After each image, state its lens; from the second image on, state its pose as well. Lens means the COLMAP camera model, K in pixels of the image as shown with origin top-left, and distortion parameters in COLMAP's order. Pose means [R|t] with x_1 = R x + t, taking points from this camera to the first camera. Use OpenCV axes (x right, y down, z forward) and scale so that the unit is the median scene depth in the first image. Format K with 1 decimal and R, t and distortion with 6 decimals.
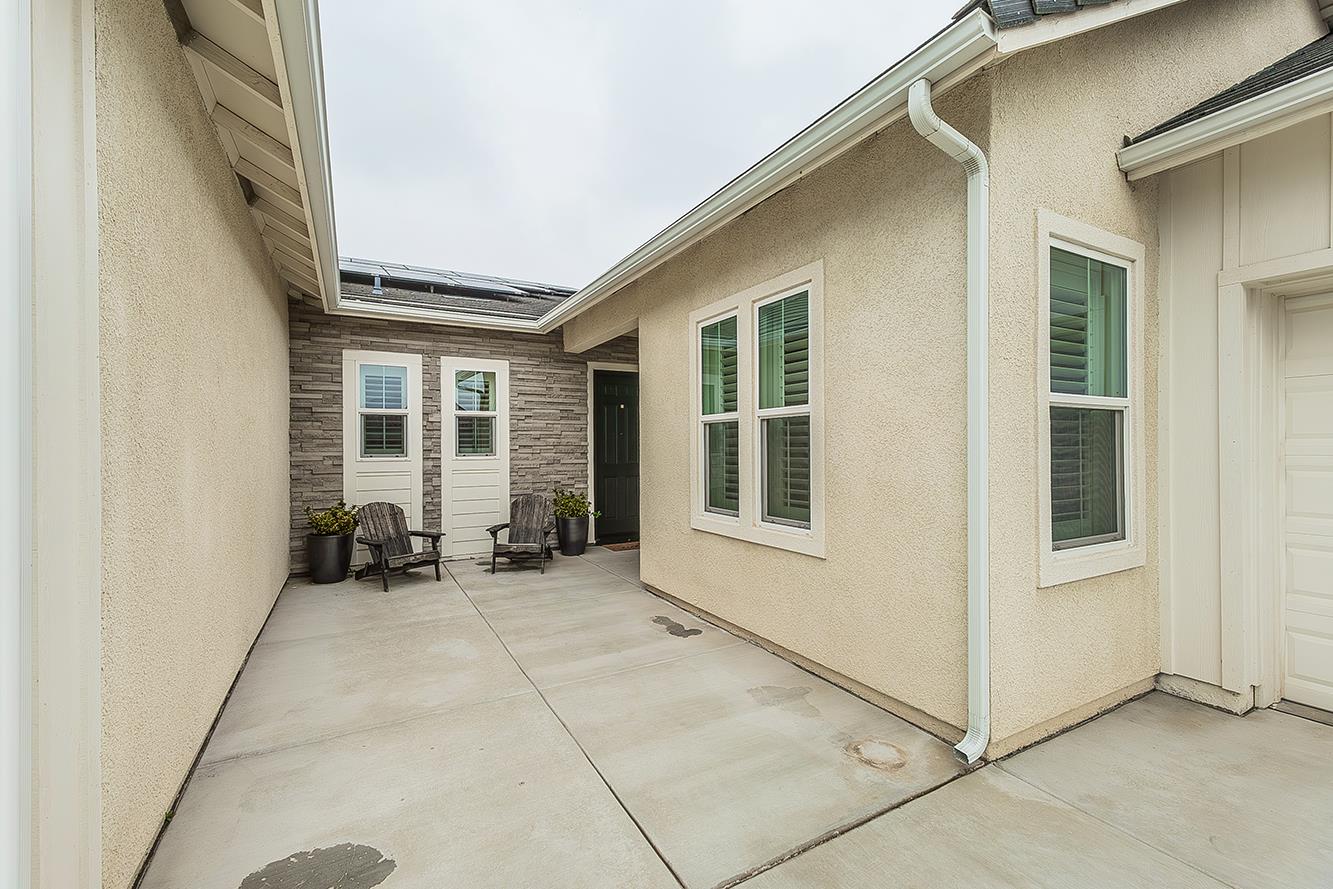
lens RADIAL K [[558.1, 0, 665.3], [0, 558.1, 445.3], [0, 0, 1]] dist [0.003952, 0.000326]
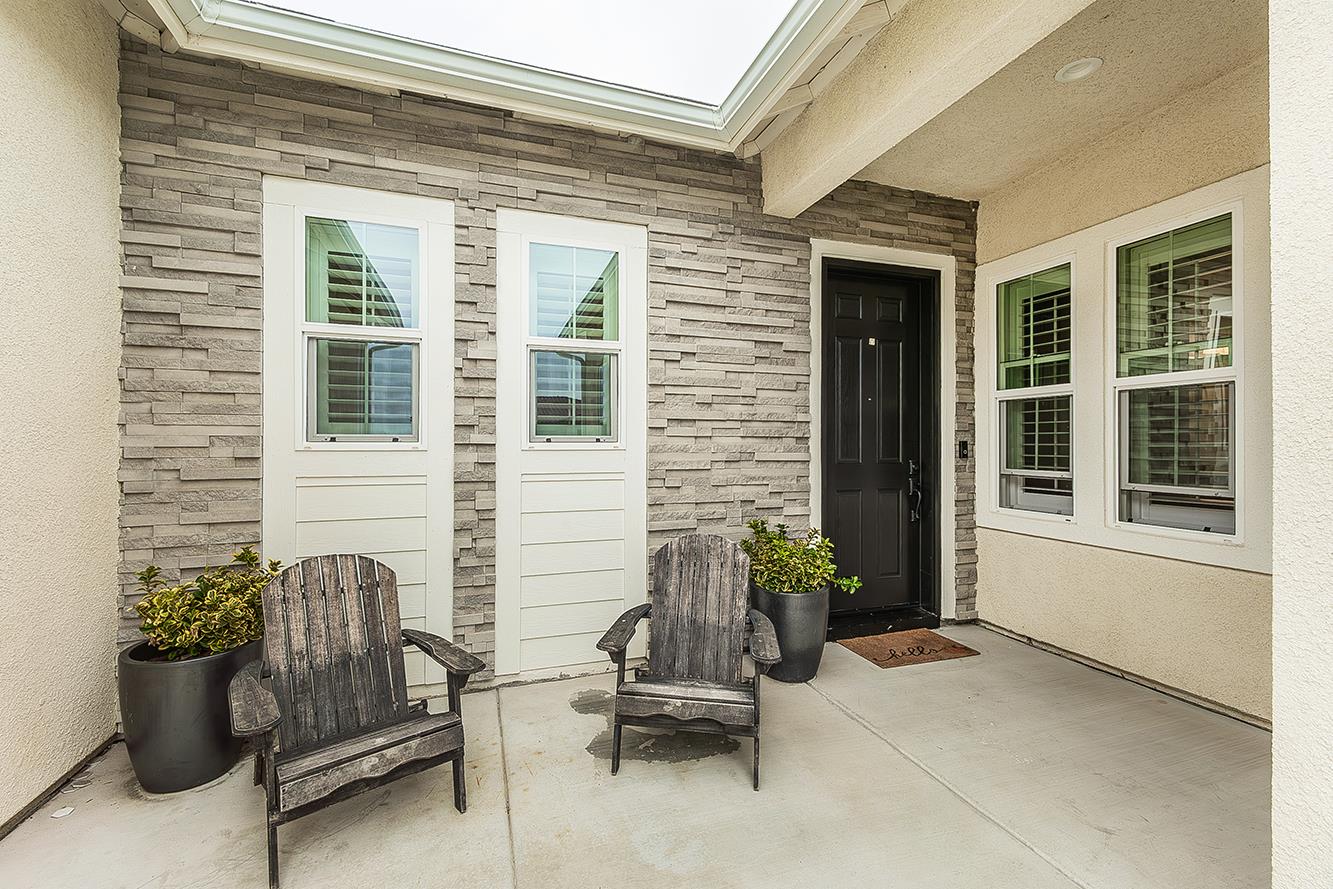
lens RADIAL K [[558.1, 0, 665.5], [0, 558.1, 440.7], [0, 0, 1]] dist [0.003952, 0.000326]
pose [[0.983898, 0.004860, -0.178667, -0.197993], [-0.005401, 0.999982, -0.002538, 0.019984], [0.178651, 0.003462, 0.983906, 0.604970]]
